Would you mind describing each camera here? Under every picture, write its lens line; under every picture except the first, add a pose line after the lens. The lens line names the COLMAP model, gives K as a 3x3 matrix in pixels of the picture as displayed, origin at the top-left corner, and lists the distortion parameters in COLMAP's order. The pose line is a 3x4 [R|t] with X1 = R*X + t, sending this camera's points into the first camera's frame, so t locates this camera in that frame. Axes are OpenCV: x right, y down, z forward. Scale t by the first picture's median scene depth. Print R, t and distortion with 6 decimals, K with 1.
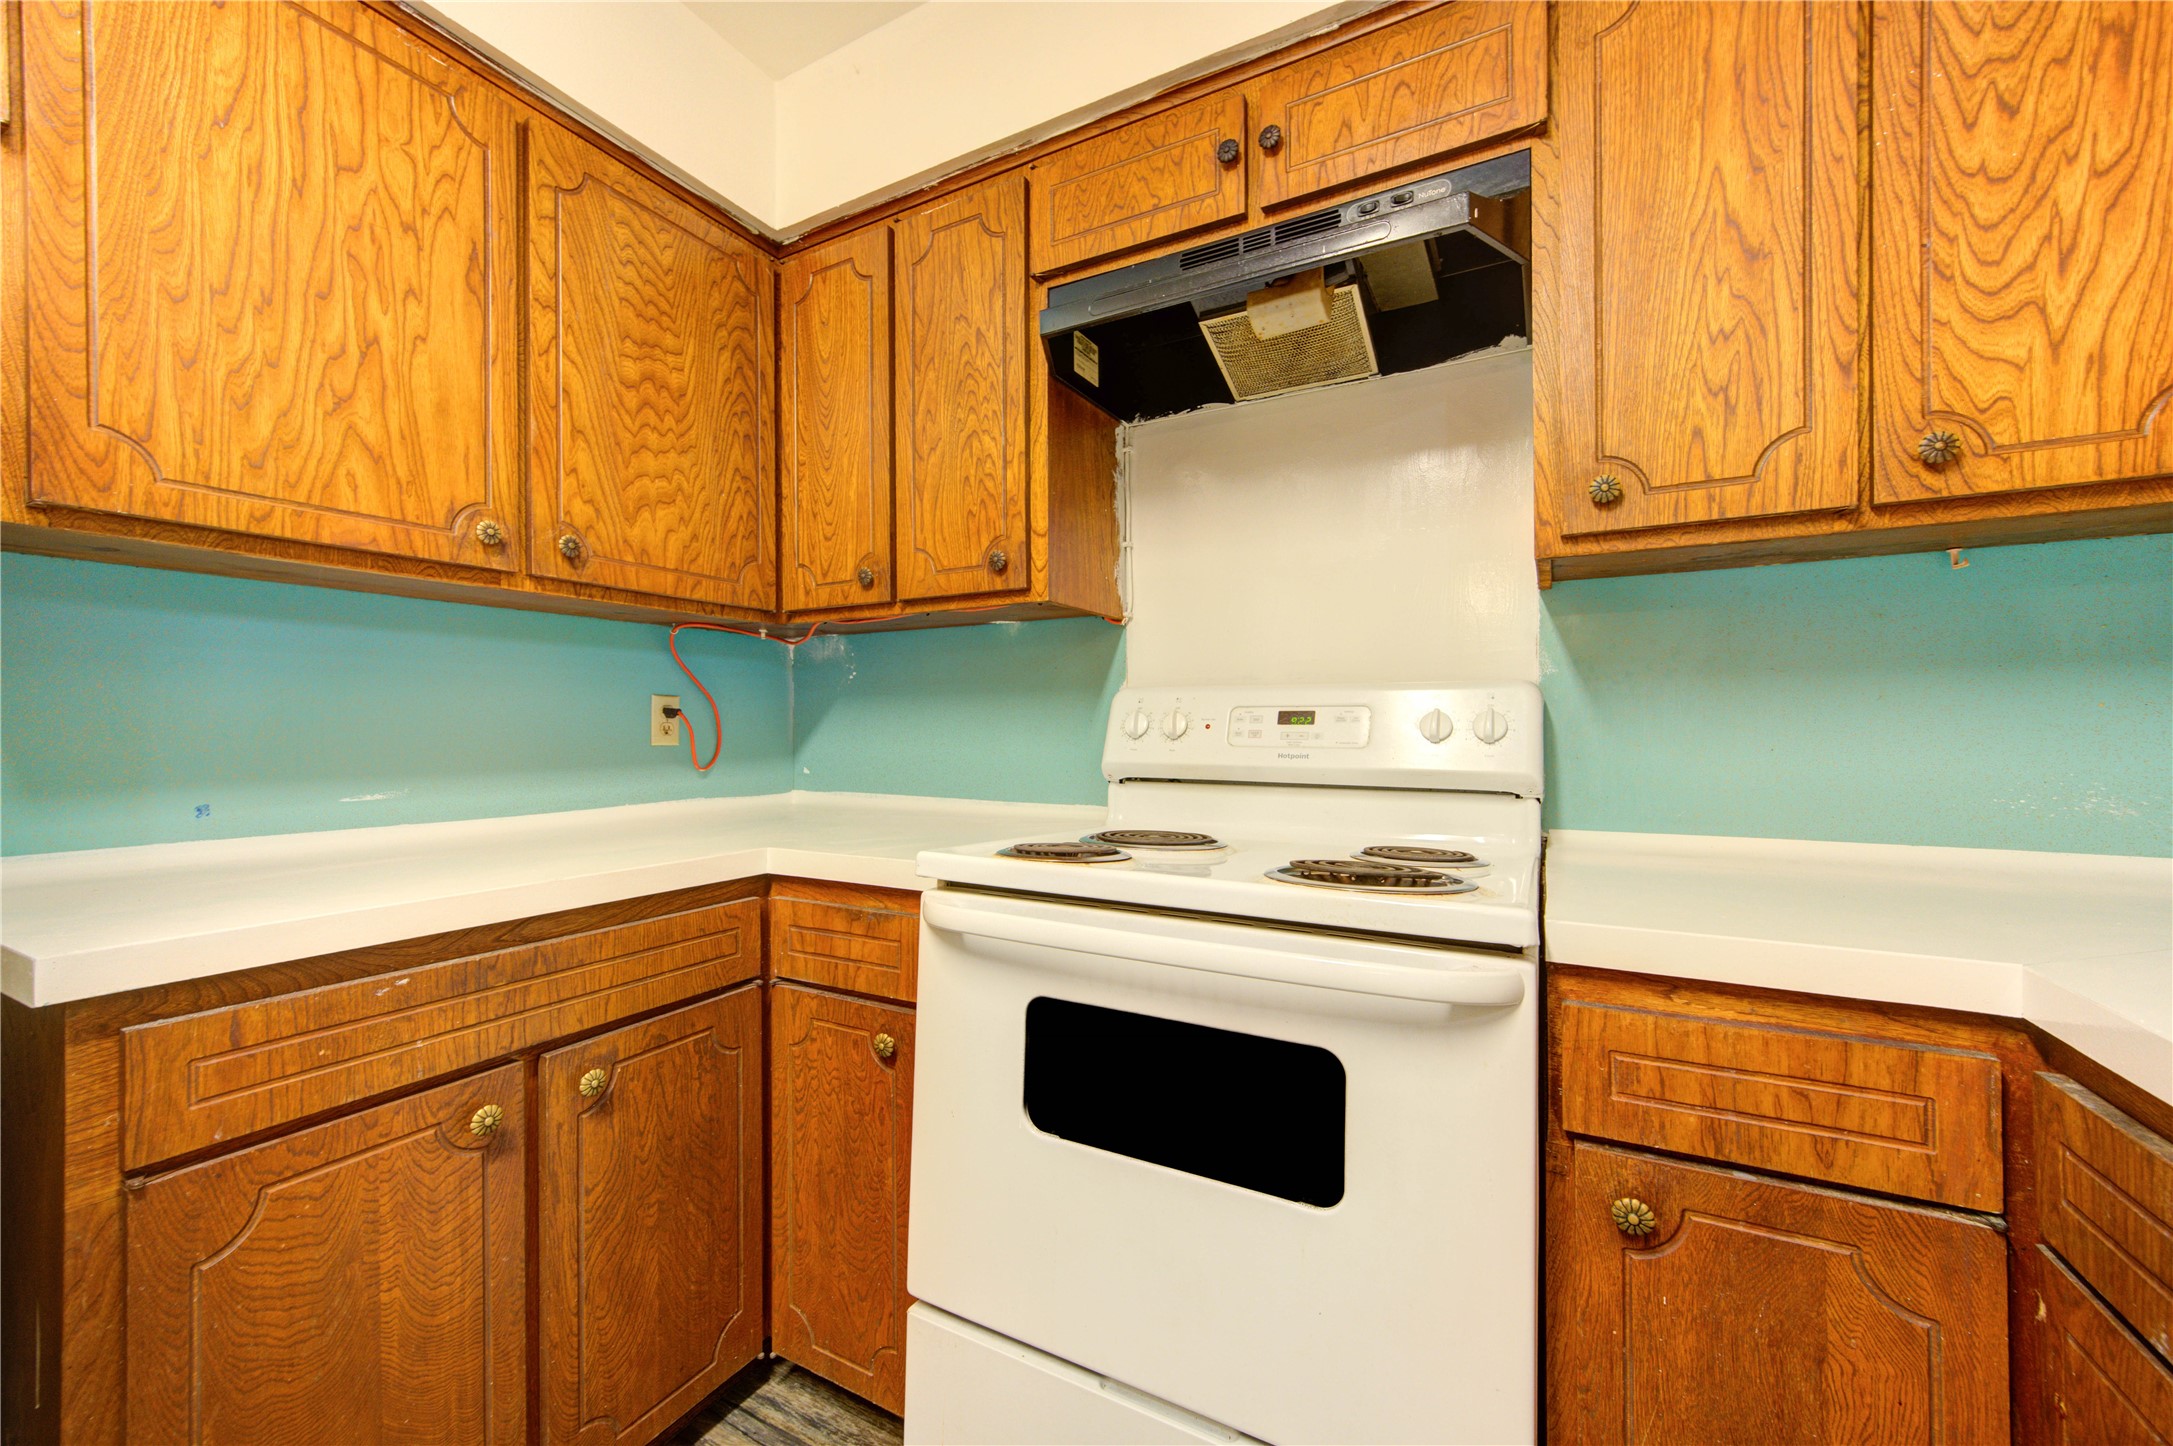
lens RADIAL K [[840.2, 0, 1088.0], [0, 840.2, 728.9], [0, 0, 1]] dist [0.003365, 0.000337]
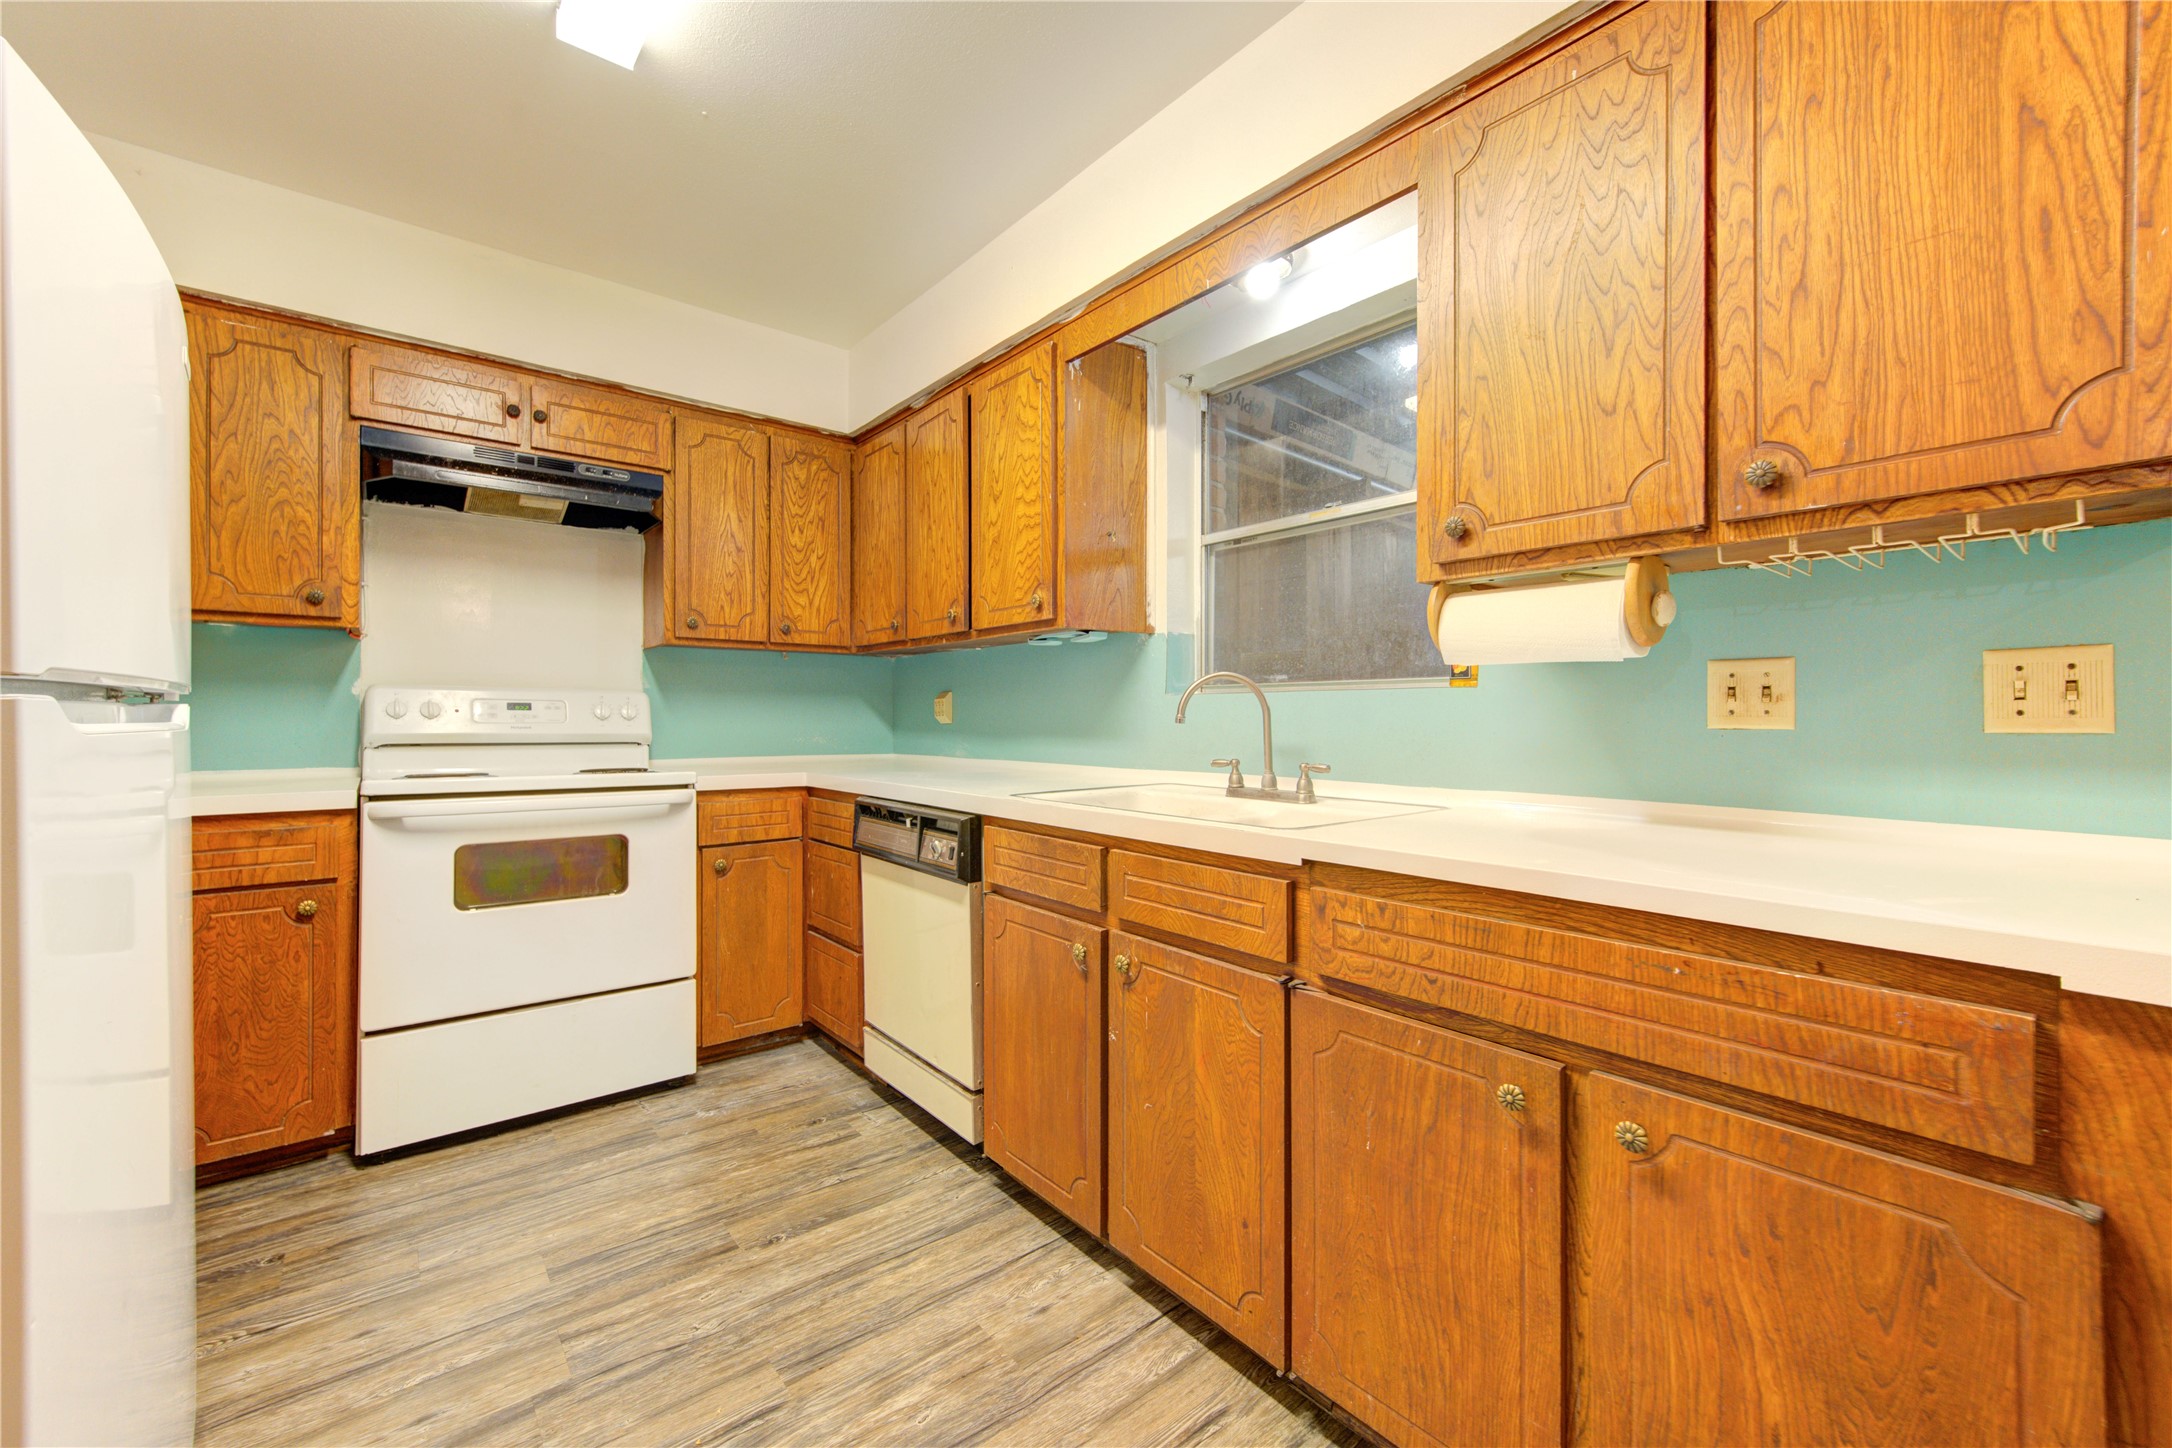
lens RADIAL K [[875.8, 0, 1108.1], [0, 875.8, 716.2], [0, 0, 1]] dist [0.002686, -0.000595]
pose [[0.363347, 0.005492, 0.931638, -1.205071], [-0.002571, 0.999985, -0.004892, 0.015744], [-0.931650, -0.000617, 0.363356, -0.990687]]
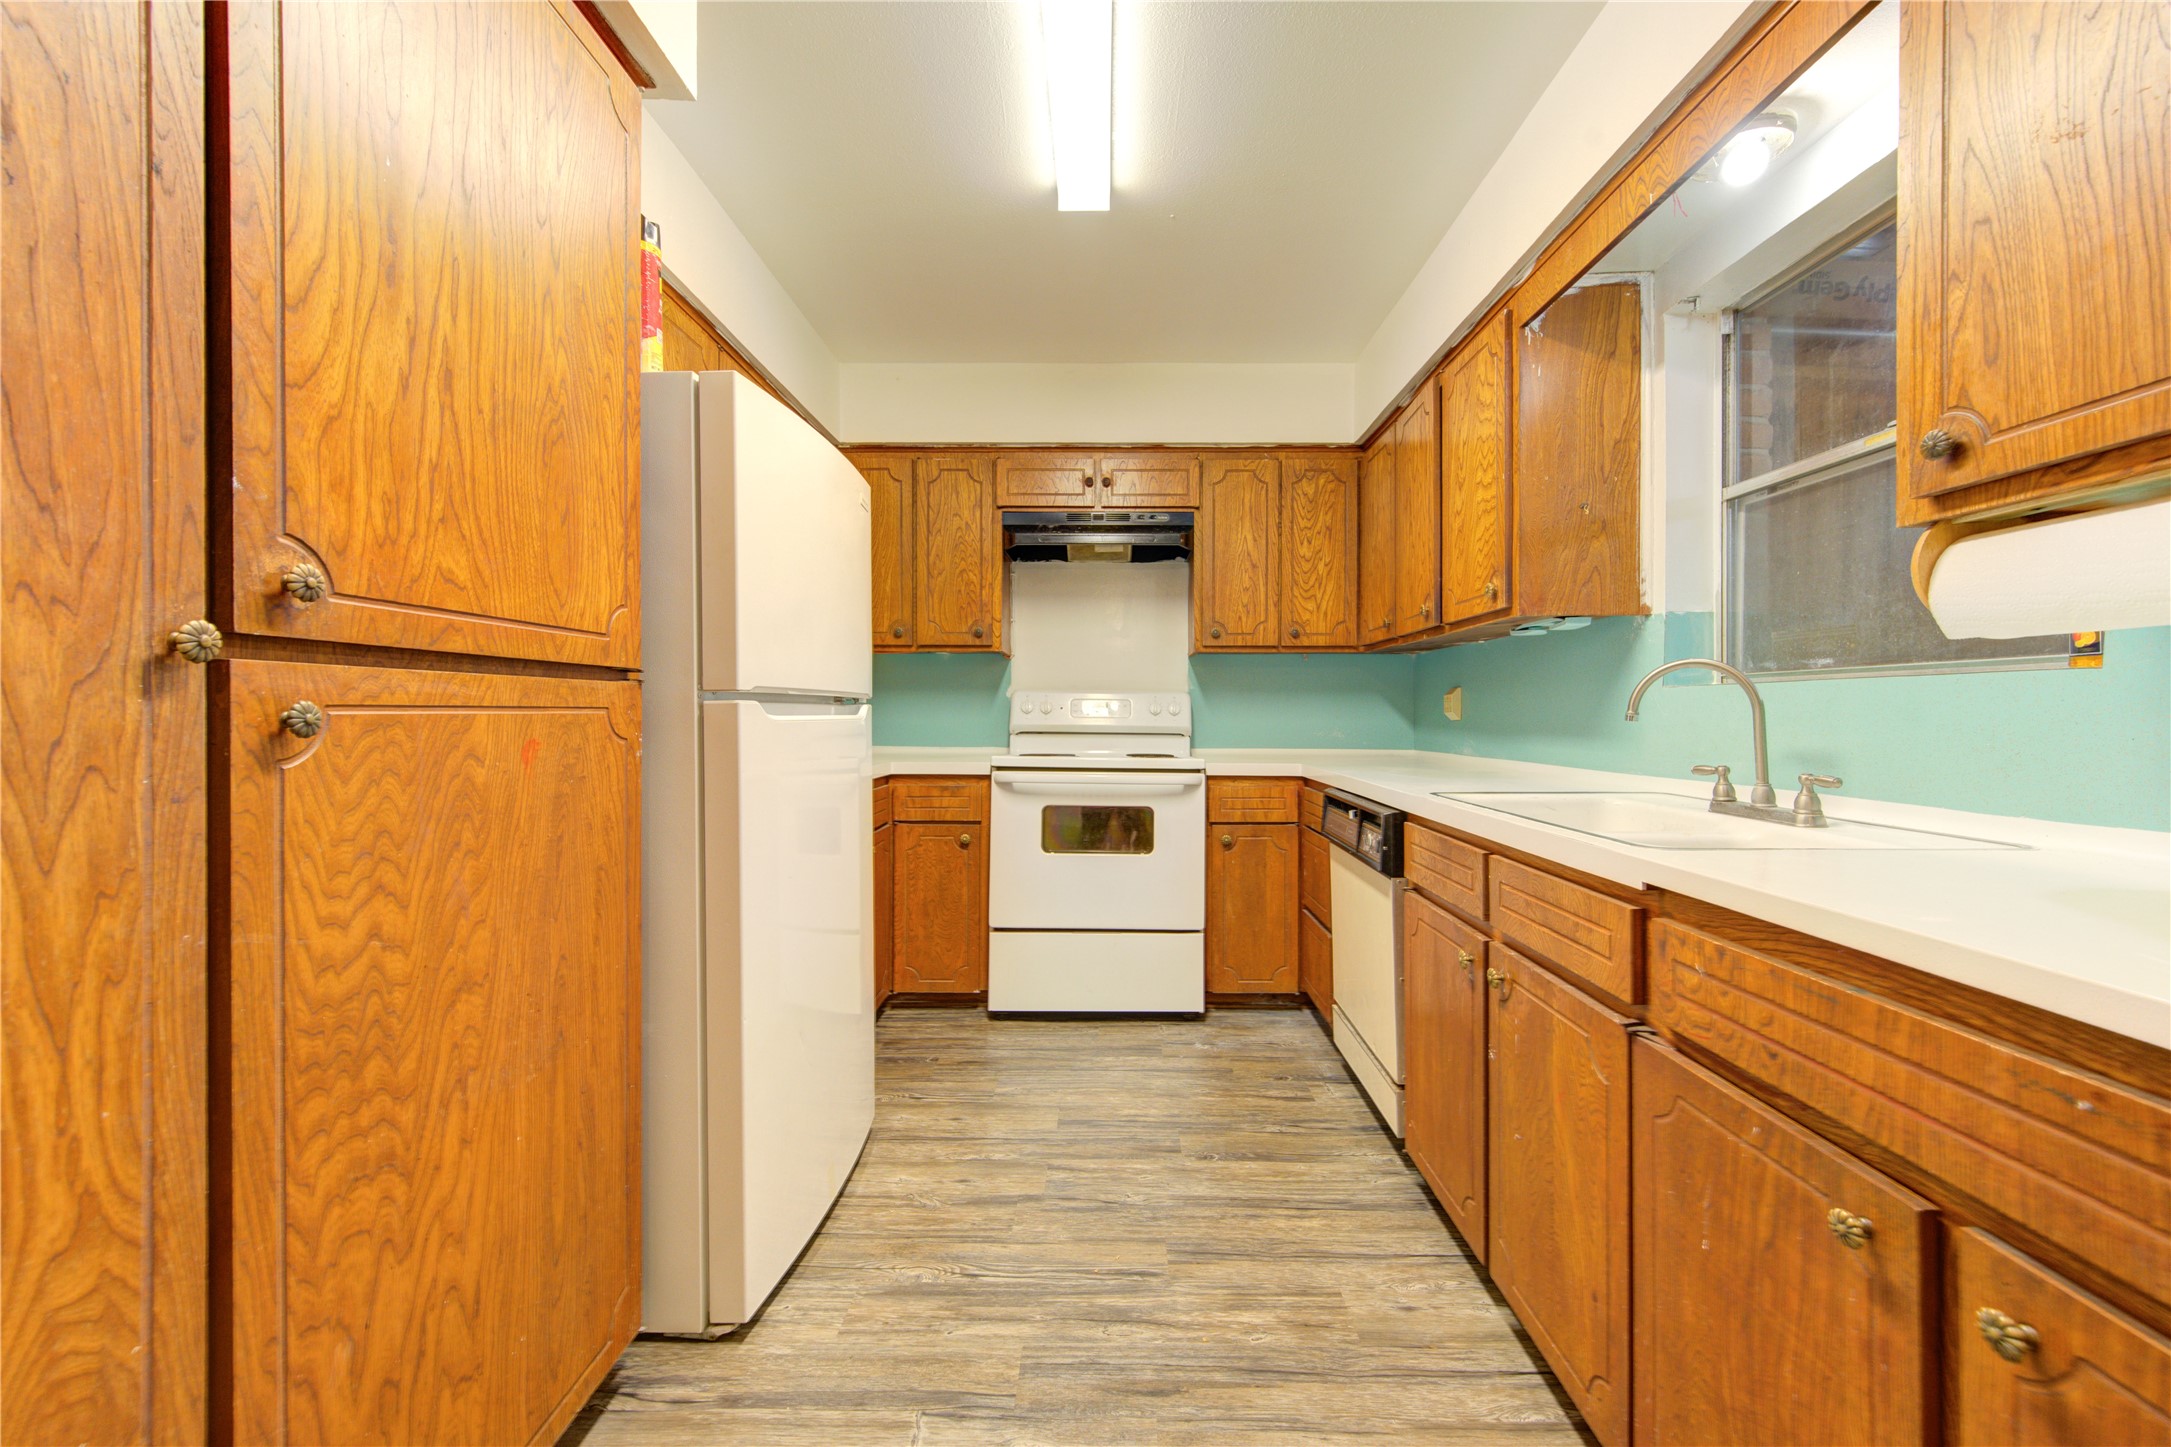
lens RADIAL K [[871.5, 0, 1097.3], [0, 871.5, 714.5], [0, 0, 1]] dist [0.001511, -0.000178]
pose [[0.885159, 0.004583, 0.465266, -1.037373], [-0.005373, 0.999985, 0.000373, 0.014802], [-0.465258, -0.002830, 0.885171, -1.345323]]
